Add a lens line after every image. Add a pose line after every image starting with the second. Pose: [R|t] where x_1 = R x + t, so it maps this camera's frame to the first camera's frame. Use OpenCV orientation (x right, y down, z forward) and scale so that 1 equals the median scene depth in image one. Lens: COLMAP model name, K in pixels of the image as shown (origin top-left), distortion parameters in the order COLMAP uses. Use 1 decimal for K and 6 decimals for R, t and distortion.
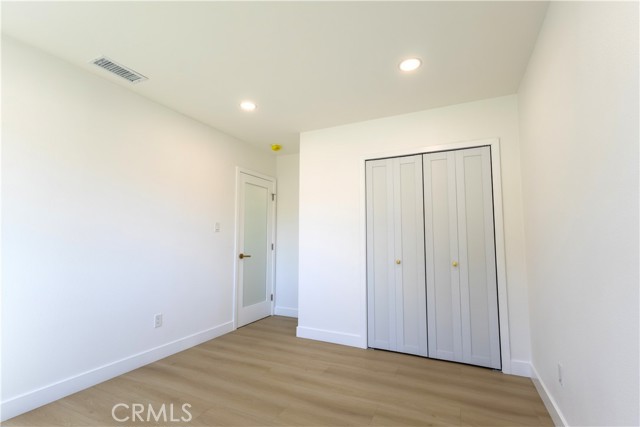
lens RADIAL K [[293.9, 0, 312.3], [0, 293.9, 214.3], [0, 0, 1]] dist [0.002475, 0.002359]
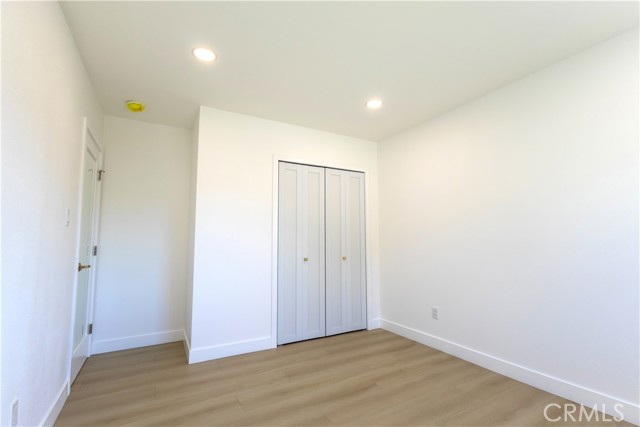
lens RADIAL K [[293.9, 0, 330.3], [0, 293.9, 213.1], [0, 0, 1]] dist [0.002475, 0.002359]
pose [[0.561139, 0.068033, 0.824921, -0.617520], [-0.066416, 0.997104, -0.037055, 0.024004], [-0.825053, -0.033995, 0.564032, 0.315231]]
